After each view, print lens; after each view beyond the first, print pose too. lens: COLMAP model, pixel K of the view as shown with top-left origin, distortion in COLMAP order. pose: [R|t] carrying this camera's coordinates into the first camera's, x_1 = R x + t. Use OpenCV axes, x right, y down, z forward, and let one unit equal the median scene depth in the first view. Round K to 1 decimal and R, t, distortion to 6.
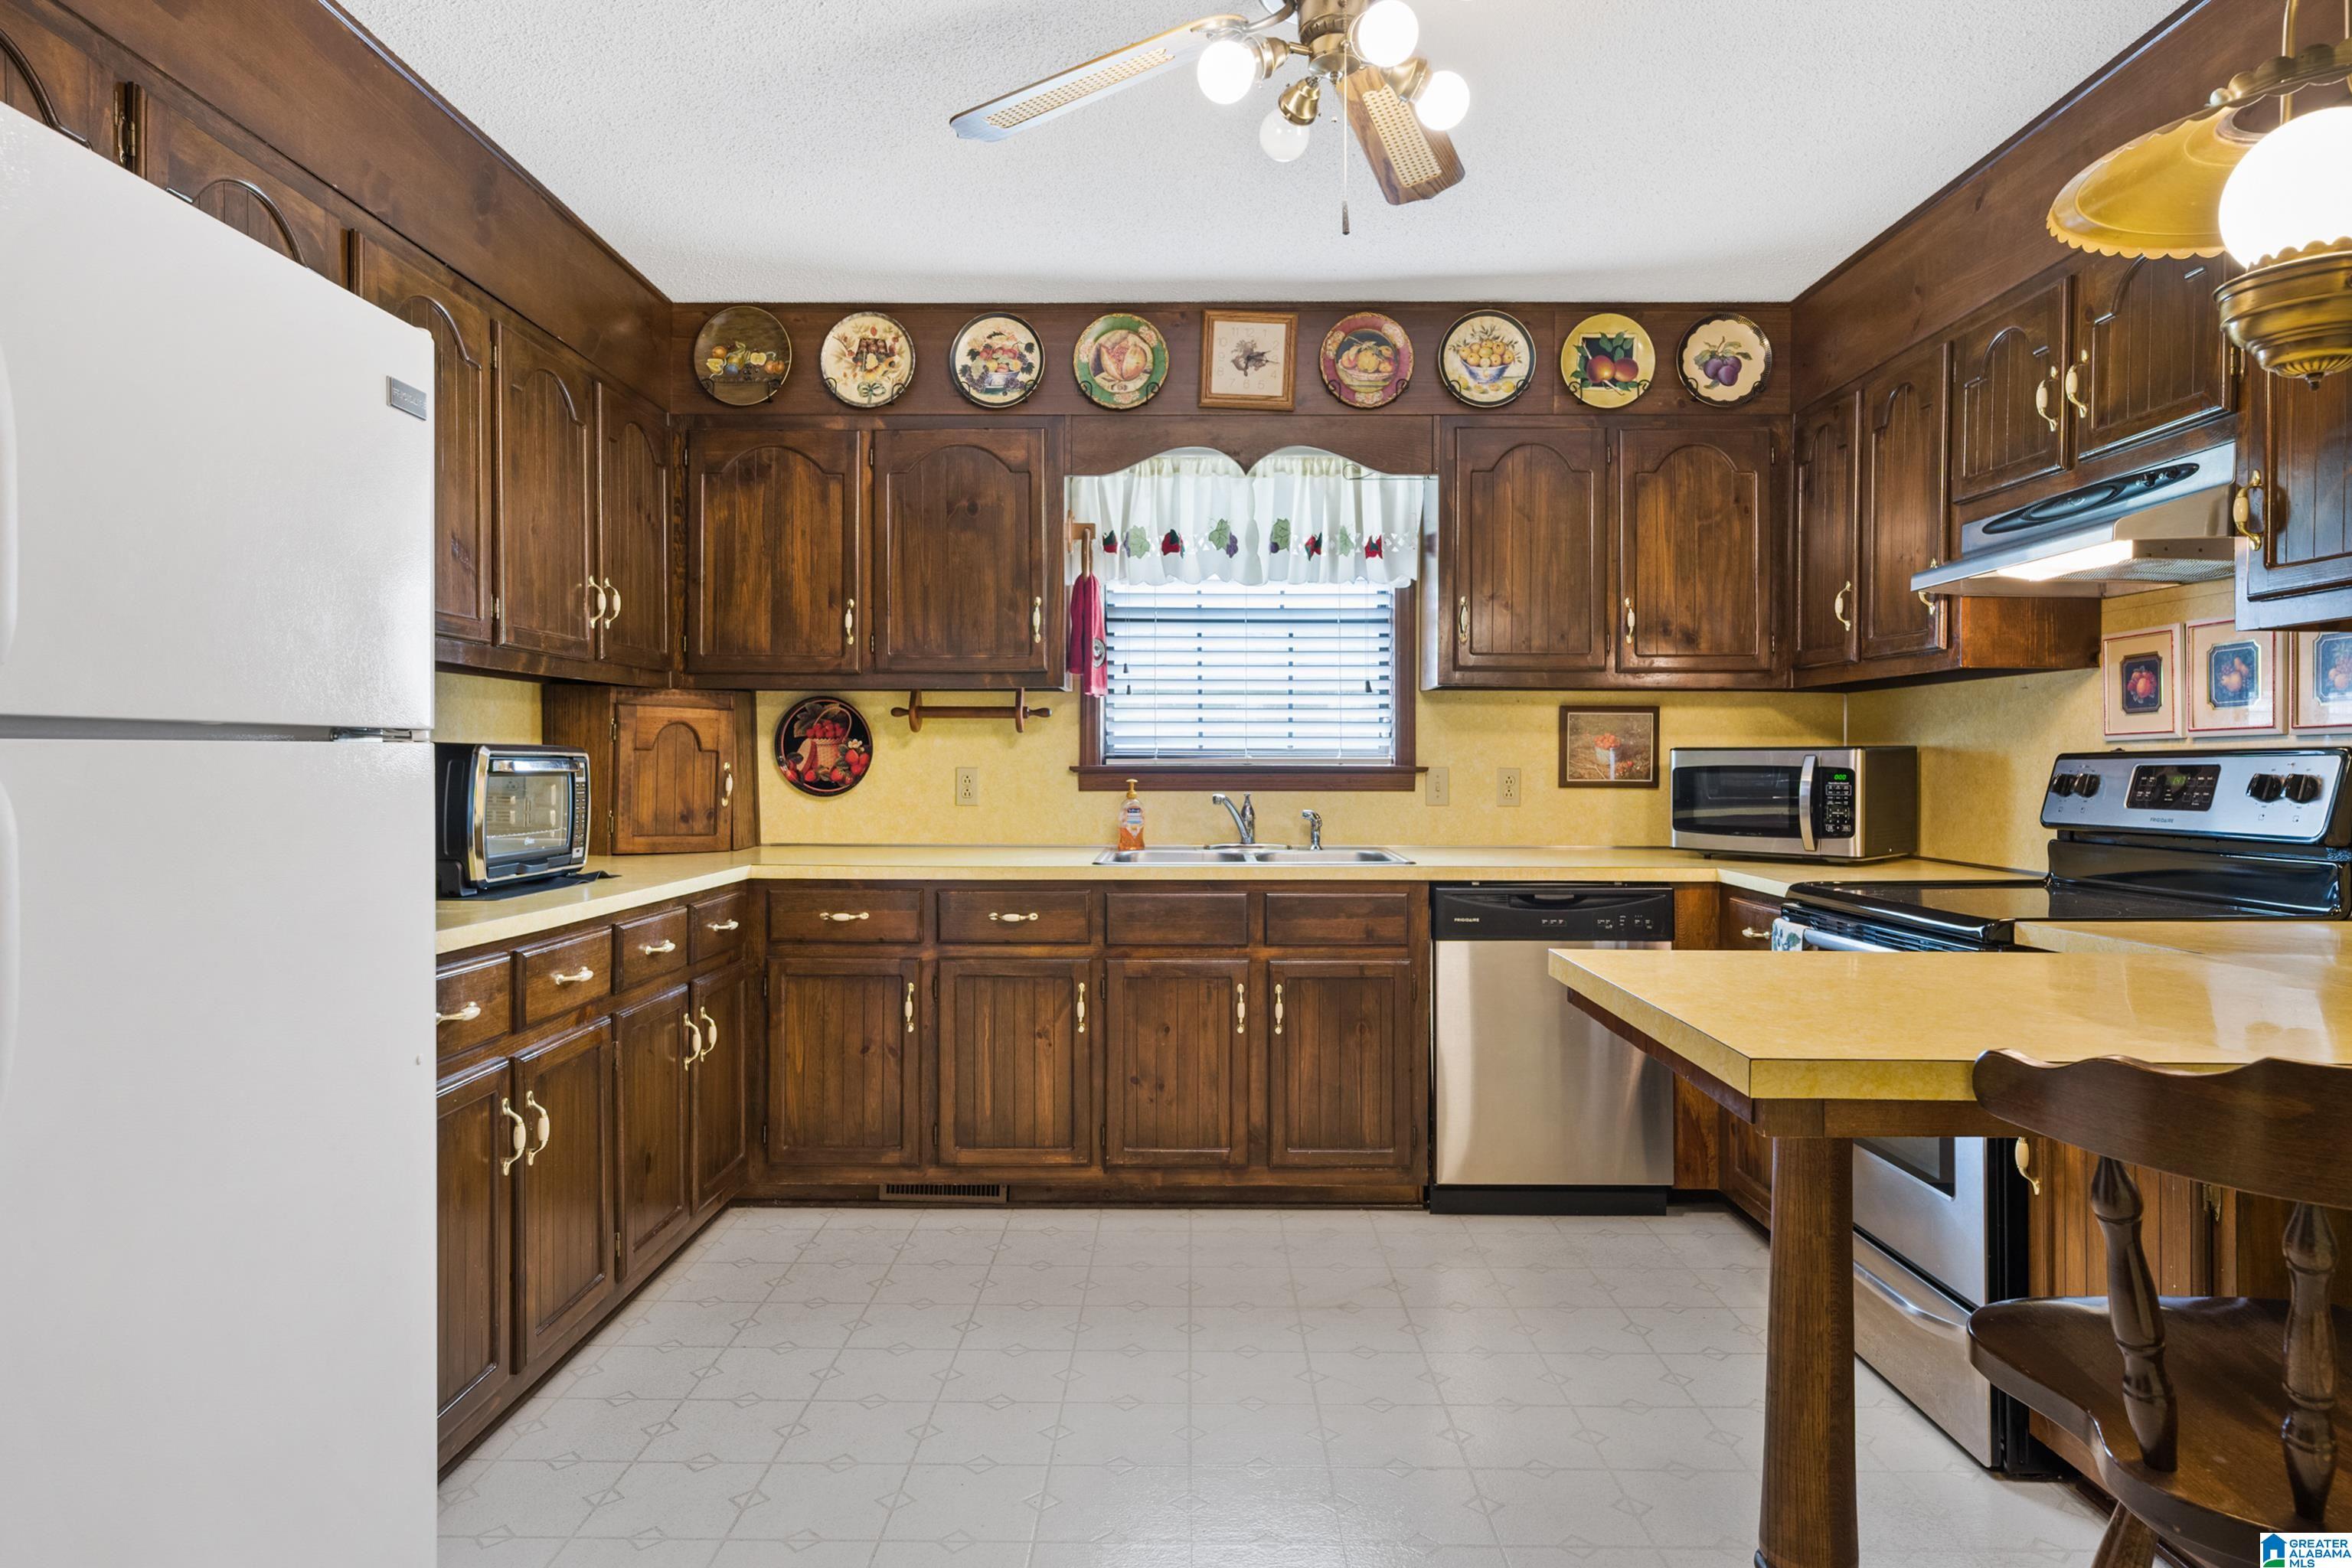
lens RADIAL K [[1354.6, 0, 1175.0], [0, 1354.6, 775.5], [0, 0, 1]] dist [0.003507, -0.000354]
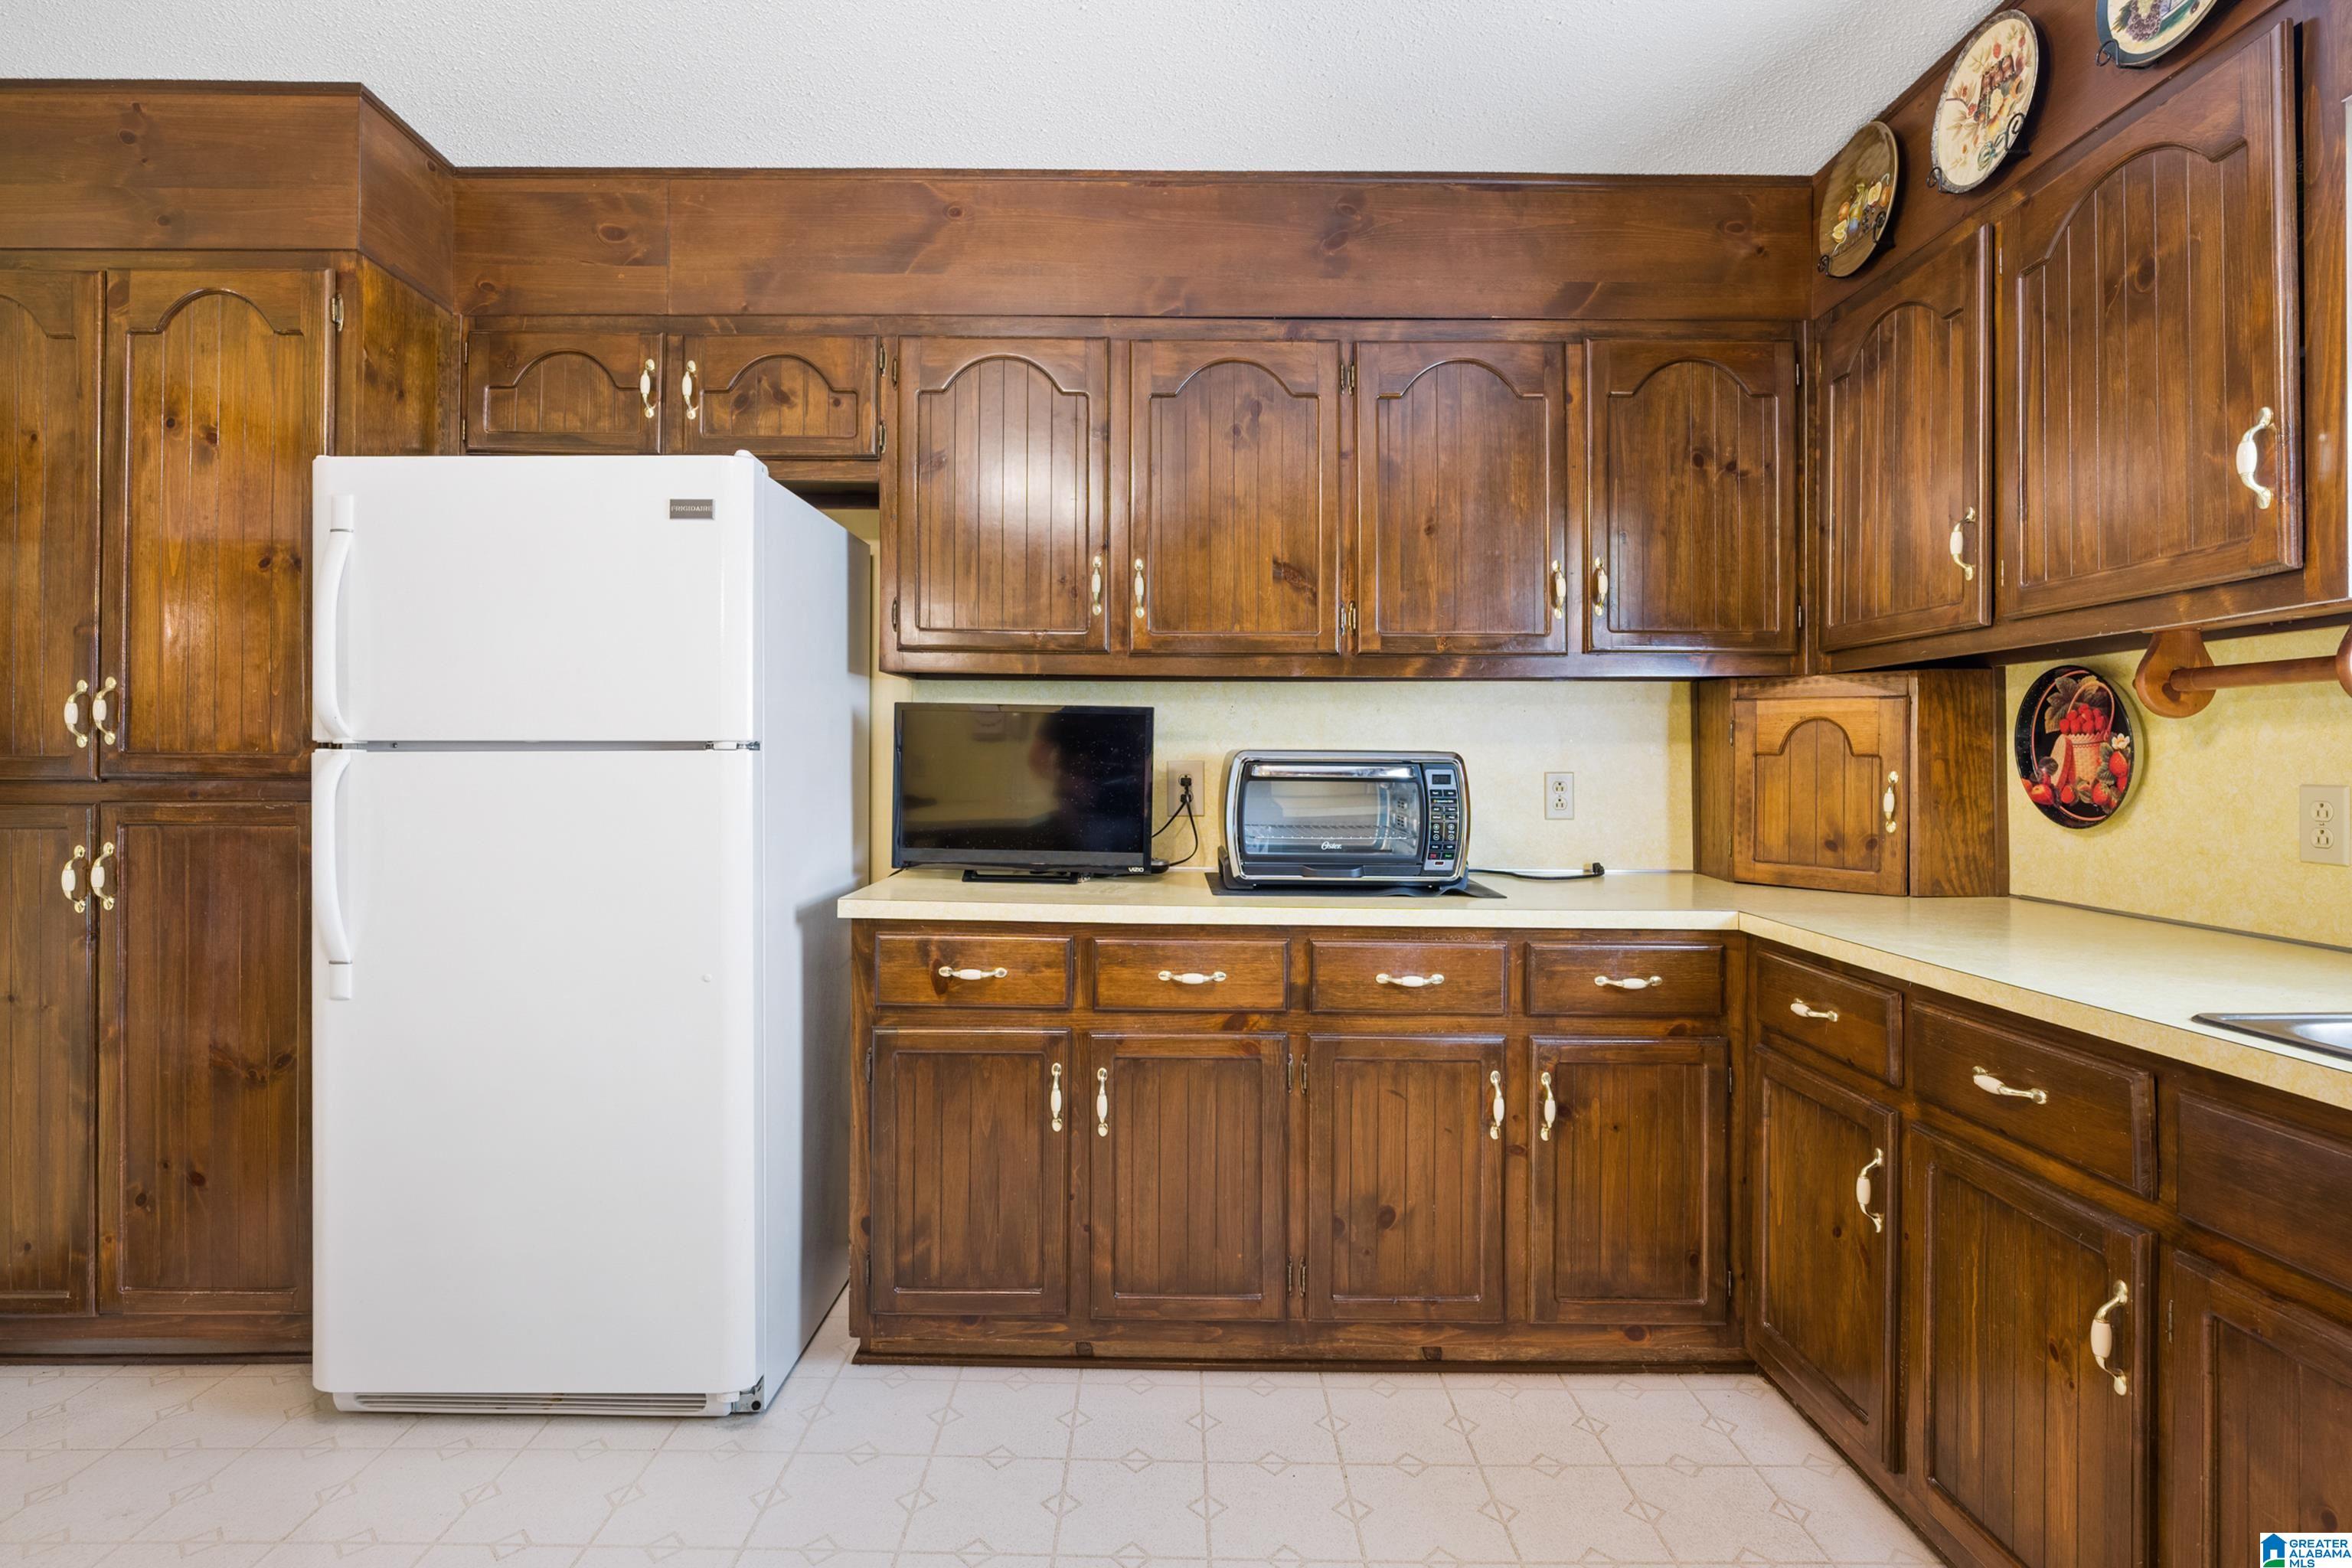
lens RADIAL K [[1125.4, 0, 1175.1], [0, 1125.4, 764.0], [0, 0, 1]] dist [-0.010017, 0.001799]
pose [[0.016320, -0.001445, -0.999866, 0.262746], [-0.015434, 0.999879, -0.001697, -0.007050], [0.999748, 0.015460, 0.016296, 0.634623]]
